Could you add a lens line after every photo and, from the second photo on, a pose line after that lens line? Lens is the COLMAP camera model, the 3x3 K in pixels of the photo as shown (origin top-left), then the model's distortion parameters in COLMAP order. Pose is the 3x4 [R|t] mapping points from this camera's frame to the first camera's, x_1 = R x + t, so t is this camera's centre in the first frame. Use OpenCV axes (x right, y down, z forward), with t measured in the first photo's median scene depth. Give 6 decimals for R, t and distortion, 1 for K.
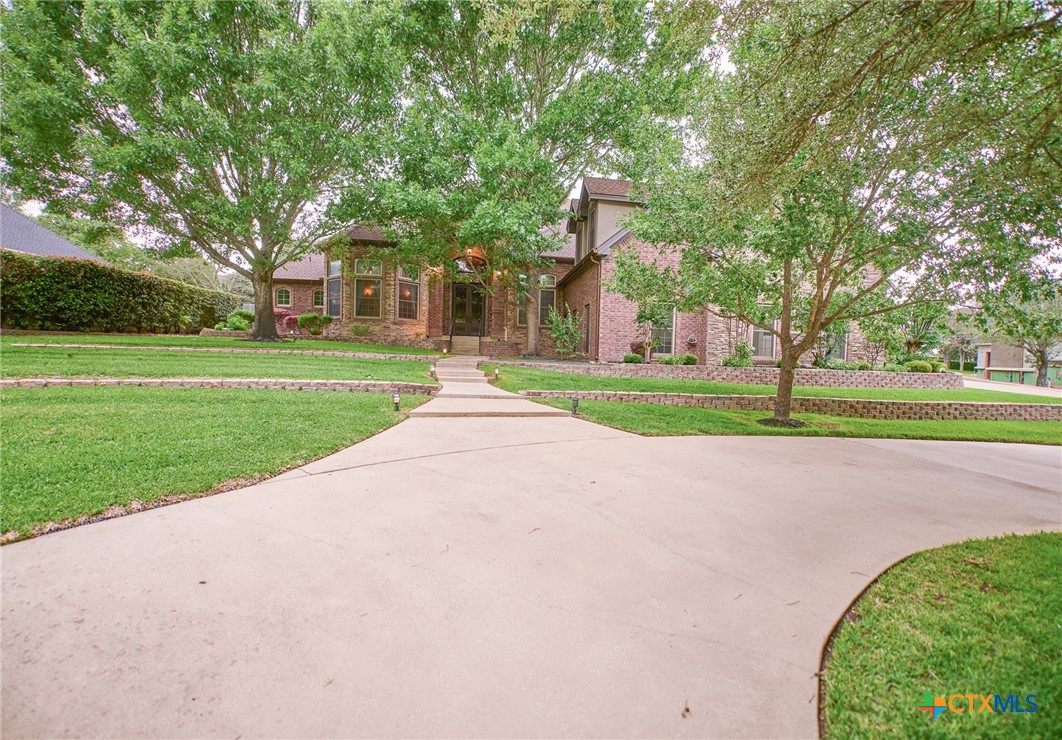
lens RADIAL K [[468.8, 0, 537.1], [0, 468.8, 367.2], [0, 0, 1]] dist [-0.001264, -0.000064]
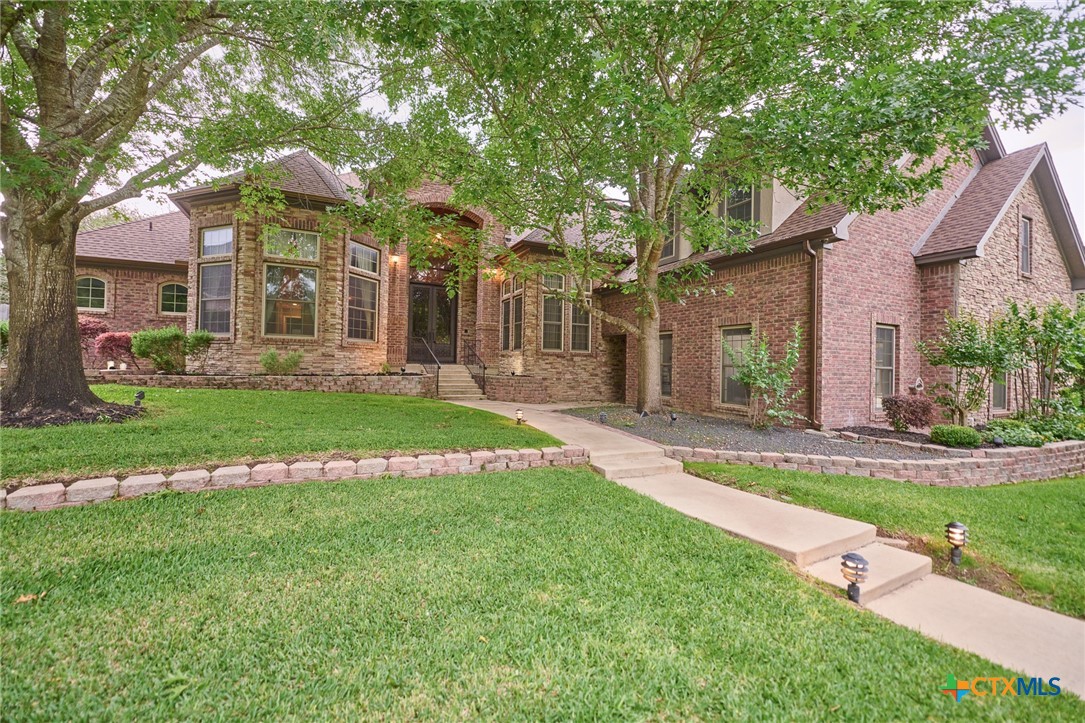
lens RADIAL K [[439.1, 0, 543.3], [0, 439.1, 359.7], [0, 0, 1]] dist [-0.018427, -0.000776]
pose [[0.943600, -0.005162, 0.331048, -0.243856], [0.016292, 0.999391, -0.030855, -0.057756], [-0.330687, 0.034508, 0.943109, 0.417429]]
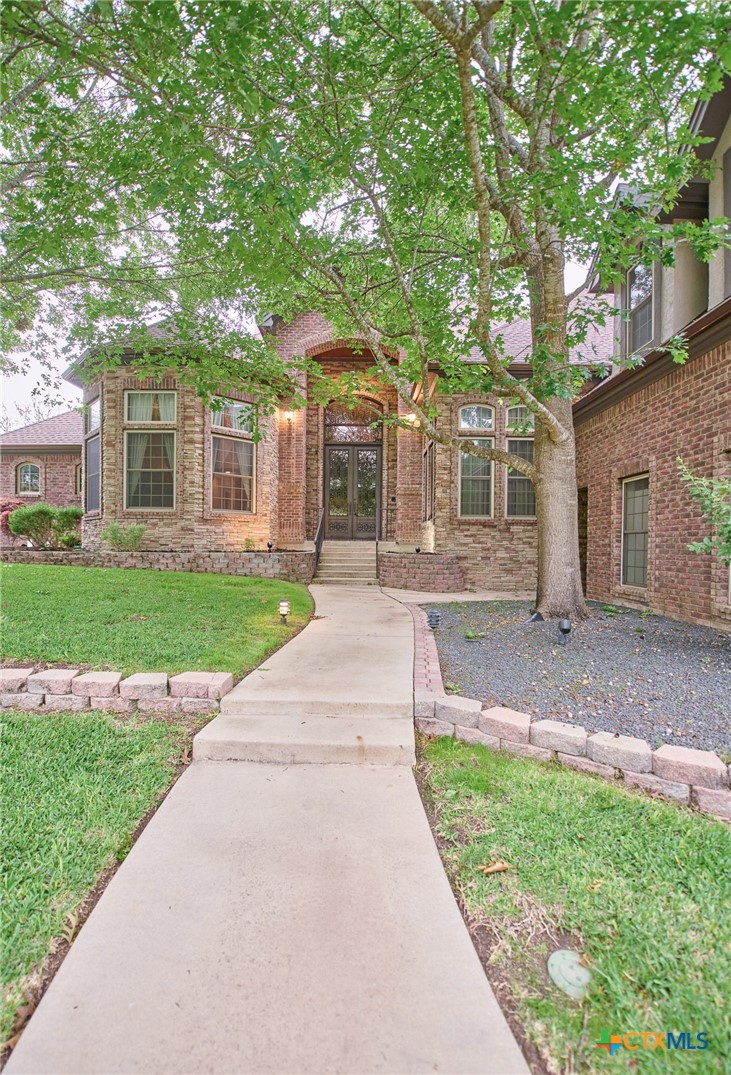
lens RADIAL K [[478.8, 0, 360.9], [0, 478.8, 545.5], [0, 0, 1]] dist [-0.023482, -0.000159]
pose [[0.992341, -0.017792, -0.122240, -0.080055], [0.014028, 0.999403, -0.031587, -0.048478], [0.122729, 0.029630, 0.991998, 0.517250]]
